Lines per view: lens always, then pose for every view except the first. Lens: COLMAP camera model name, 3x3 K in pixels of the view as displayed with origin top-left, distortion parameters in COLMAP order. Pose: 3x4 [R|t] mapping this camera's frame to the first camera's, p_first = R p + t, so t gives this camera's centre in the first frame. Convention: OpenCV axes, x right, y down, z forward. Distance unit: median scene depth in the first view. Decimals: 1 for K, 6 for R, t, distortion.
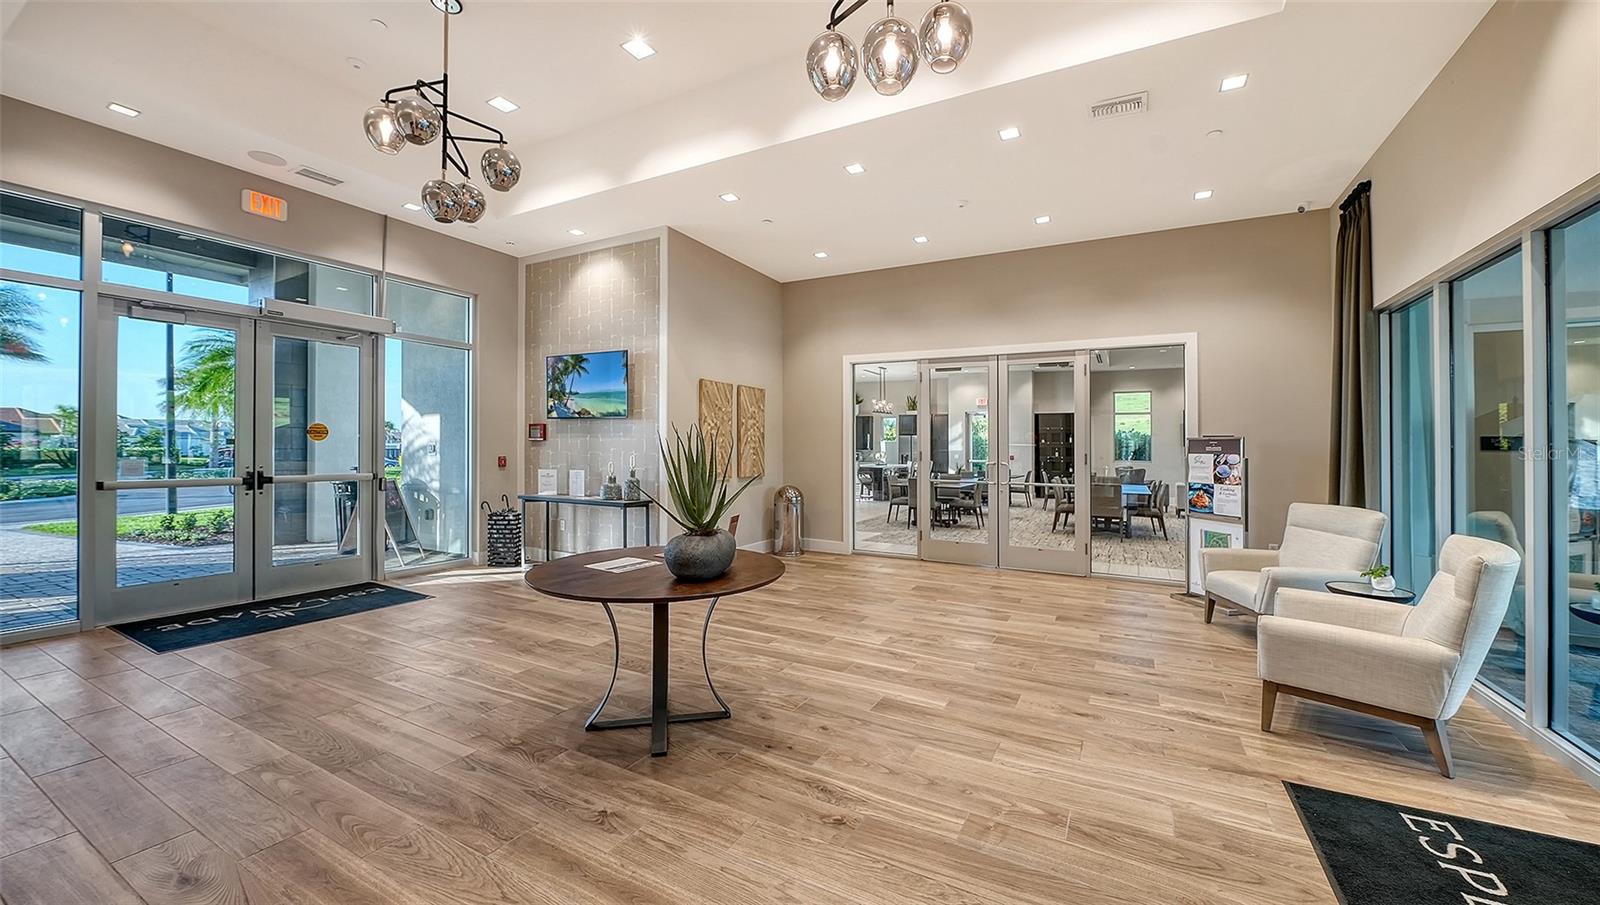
lens RADIAL K [[592.0, 0, 830.4], [0, 592.0, 469.3], [0, 0, 1]] dist [-0.002339, -0.000550]
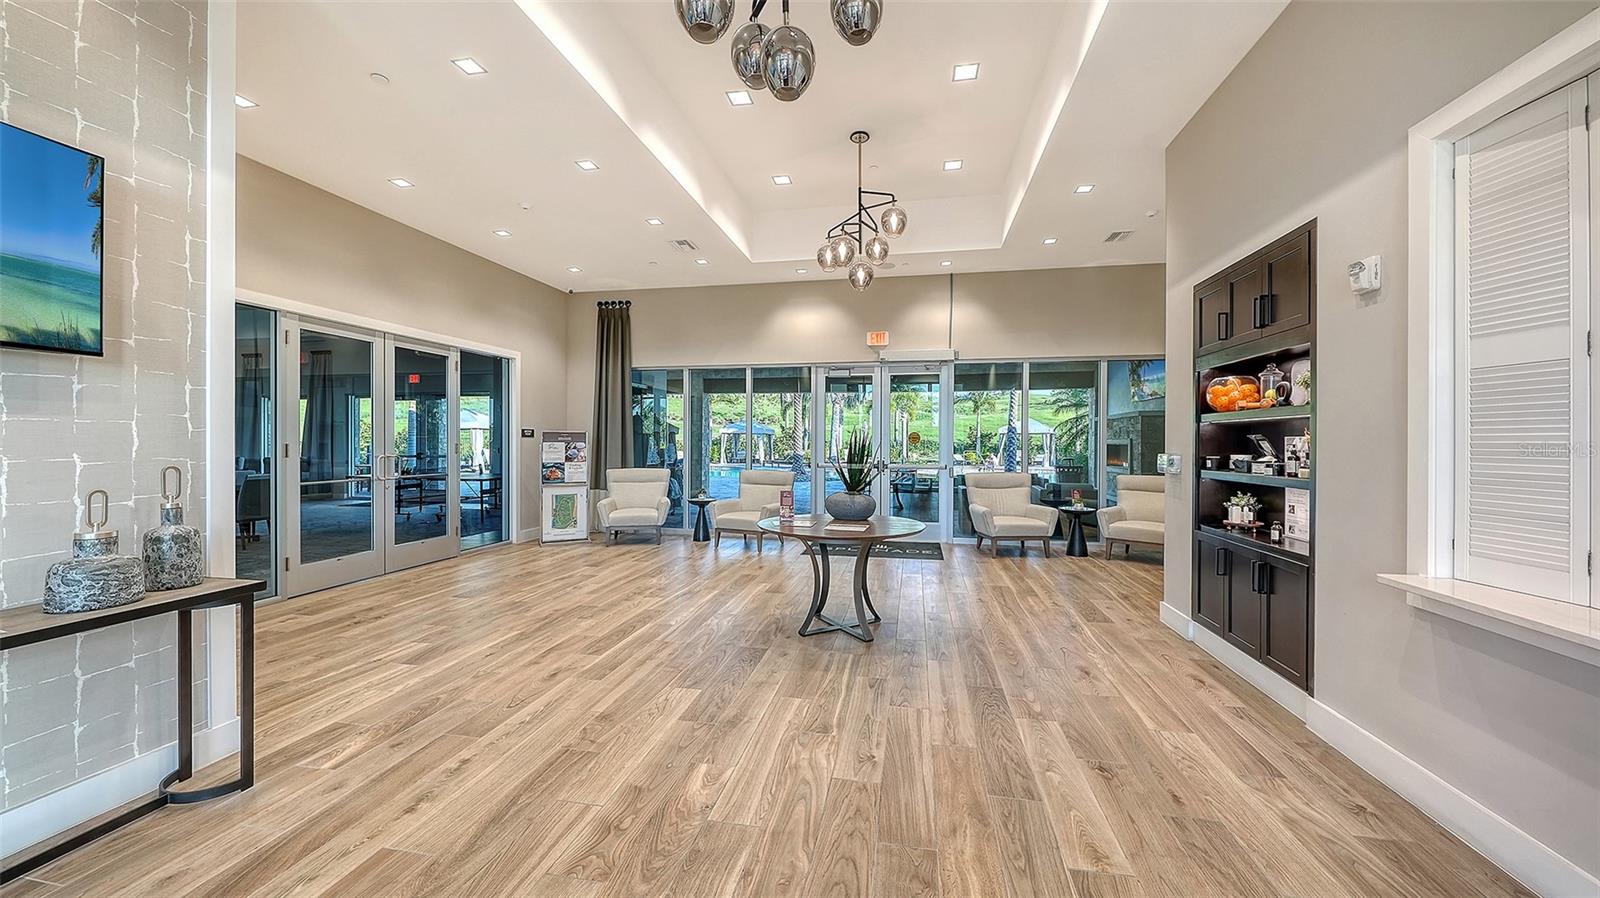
lens RADIAL K [[572.1, 0, 801.6], [0, 572.1, 461.7], [0, 0, 1]] dist [-0.001095, -0.000162]
pose [[-0.277960, -0.043883, 0.959590, -1.048234], [0.031993, 0.997979, 0.054906, -0.042927], [-0.960060, 0.045962, -0.275995, 0.959439]]
